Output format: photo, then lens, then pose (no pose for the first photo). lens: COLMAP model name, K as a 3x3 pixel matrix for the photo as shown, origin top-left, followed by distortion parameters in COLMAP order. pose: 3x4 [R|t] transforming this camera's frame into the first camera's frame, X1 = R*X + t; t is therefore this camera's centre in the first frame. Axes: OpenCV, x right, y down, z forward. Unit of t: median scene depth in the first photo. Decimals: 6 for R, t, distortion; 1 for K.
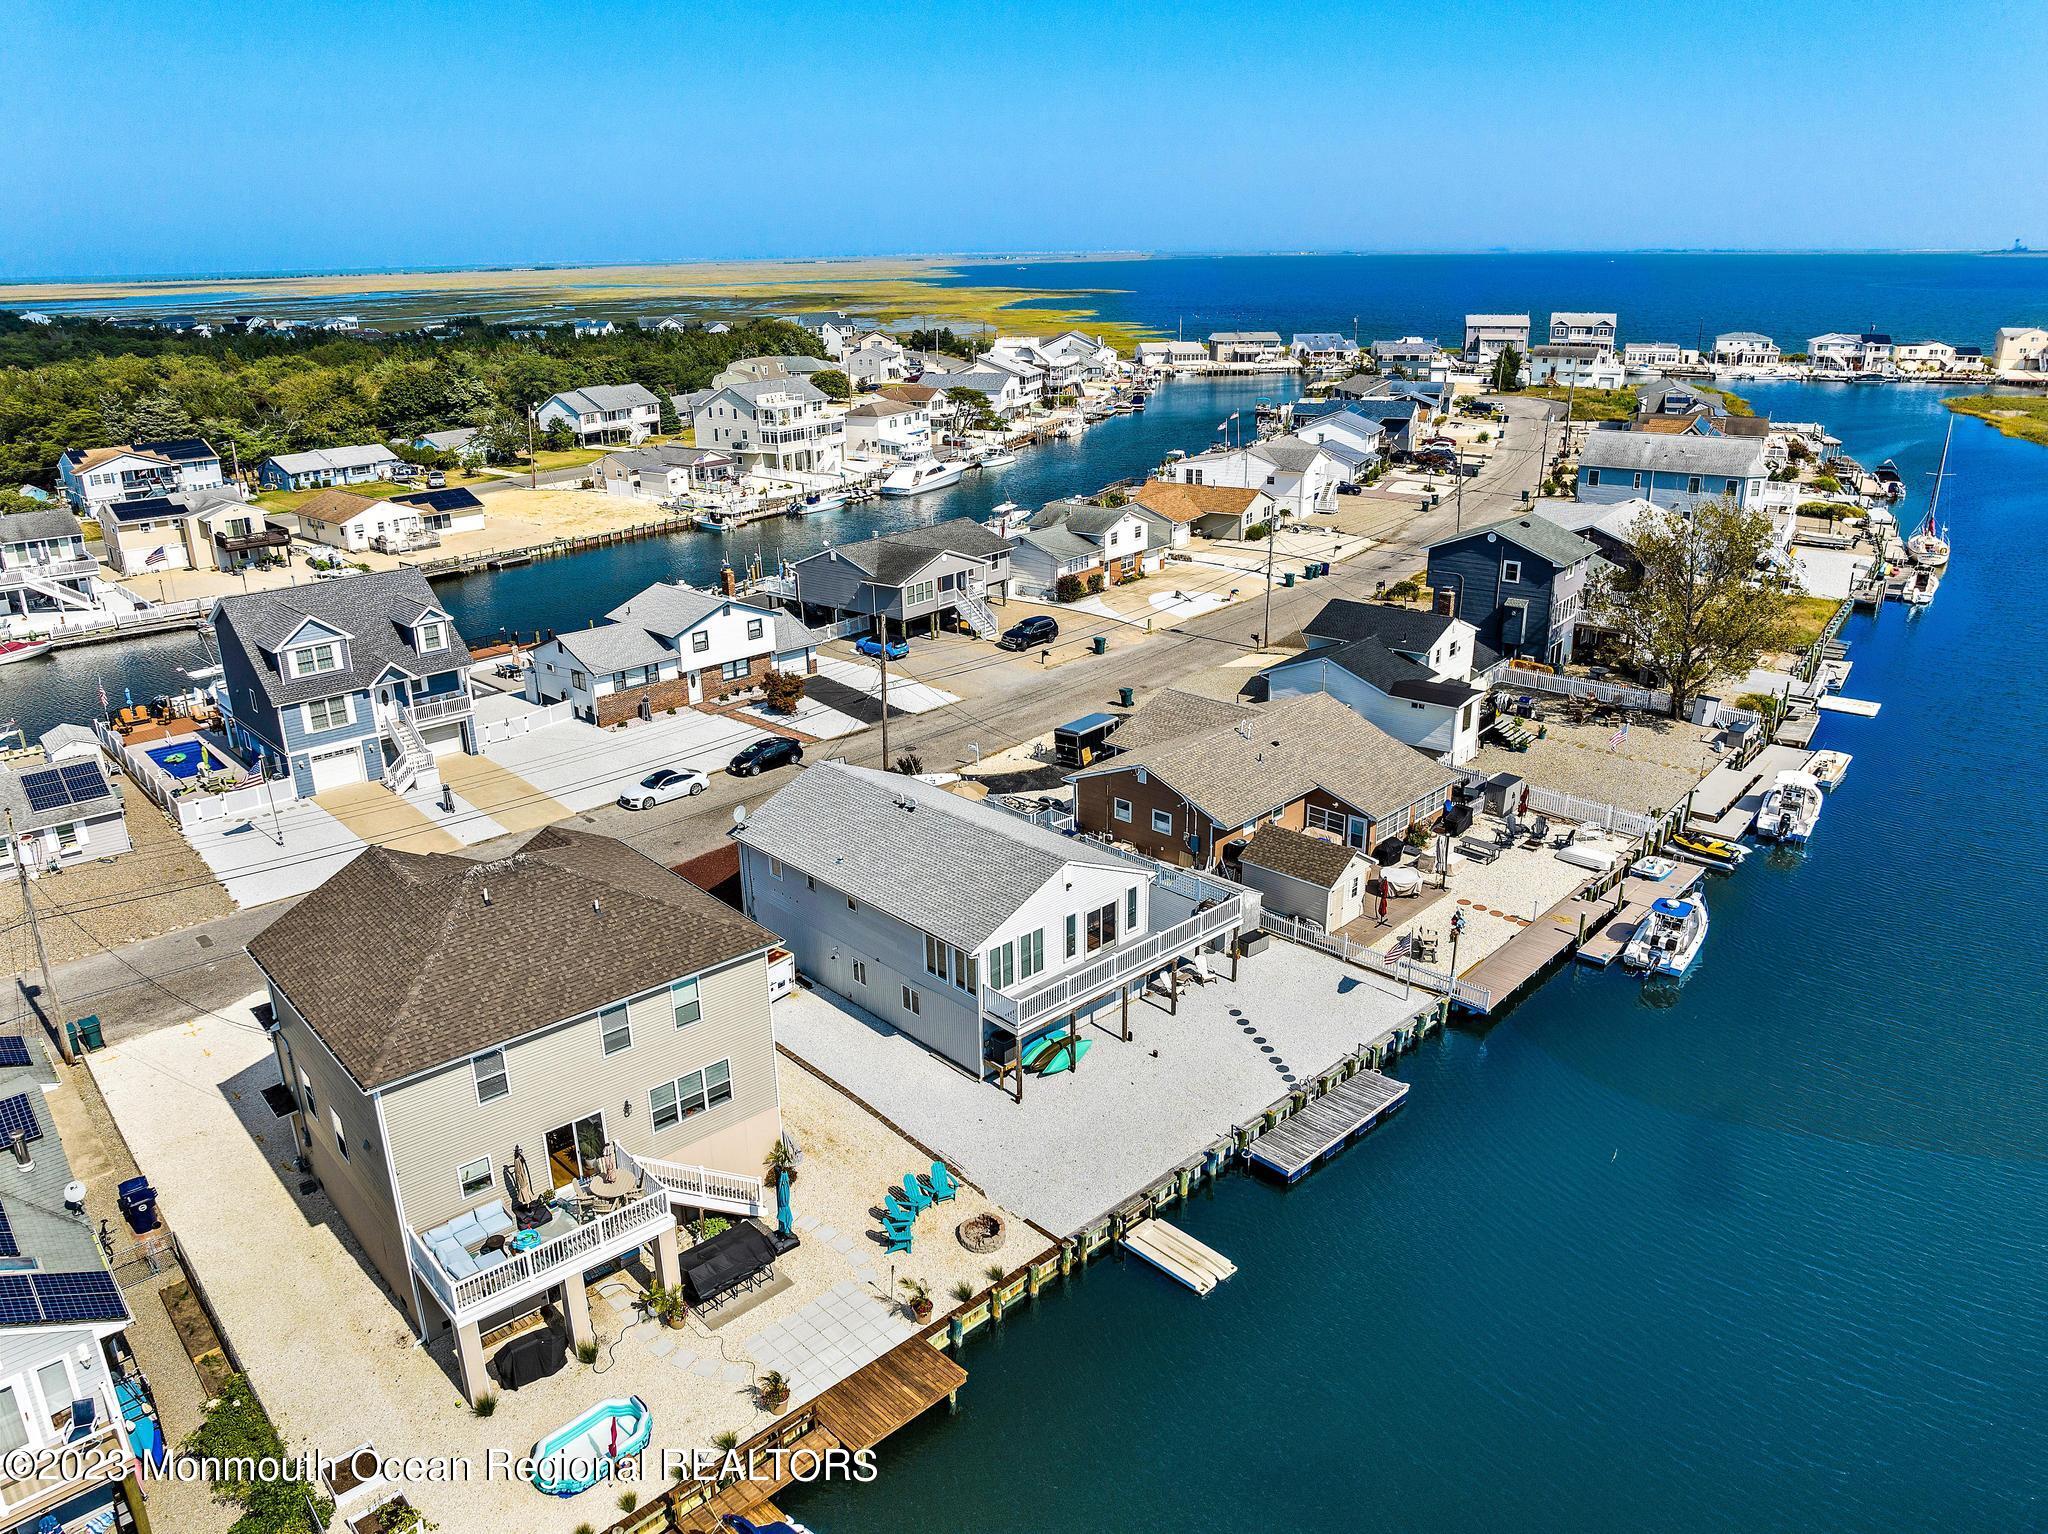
lens RADIAL K [[1434.7, 0, 1024.0], [0, 1434.7, 767.0], [0, 0, 1]] dist [-0.034785, -0.002156]
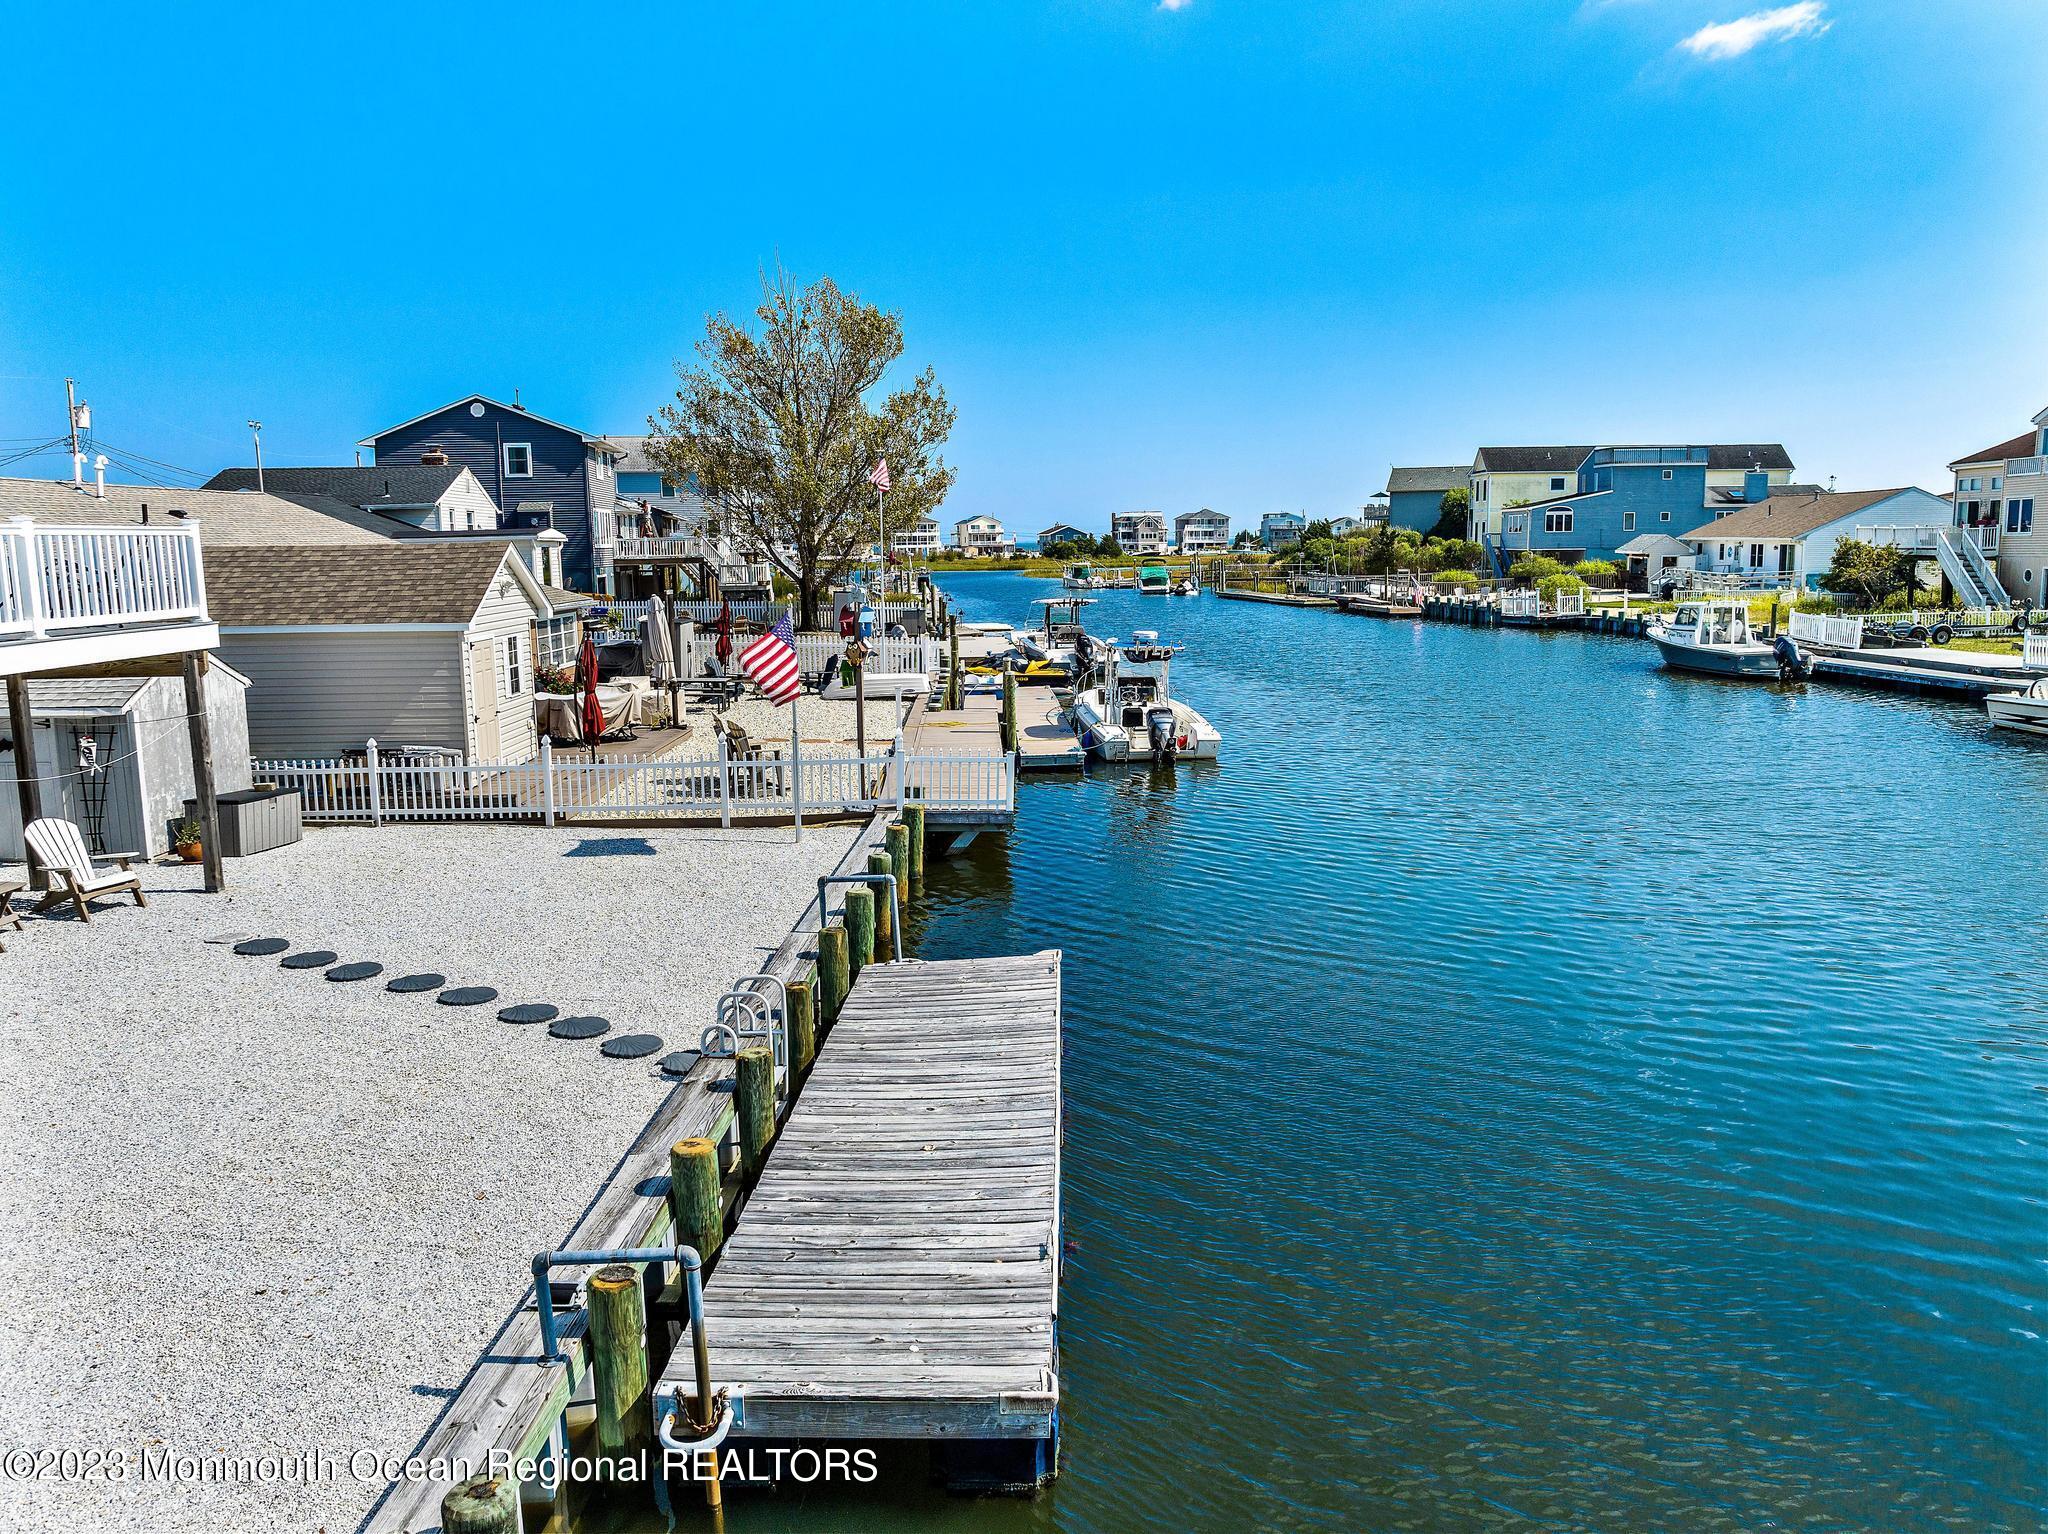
lens RADIAL K [[1434.7, 0, 1024.0], [0, 1434.7, 767.0], [0, 0, 1]] dist [-0.034785, -0.002156]
pose [[0.711265, -0.108181, 0.694550, 0.049814], [0.244239, 0.964558, -0.099880, 0.128051], [-0.659128, 0.240677, 0.712478, 0.479787]]
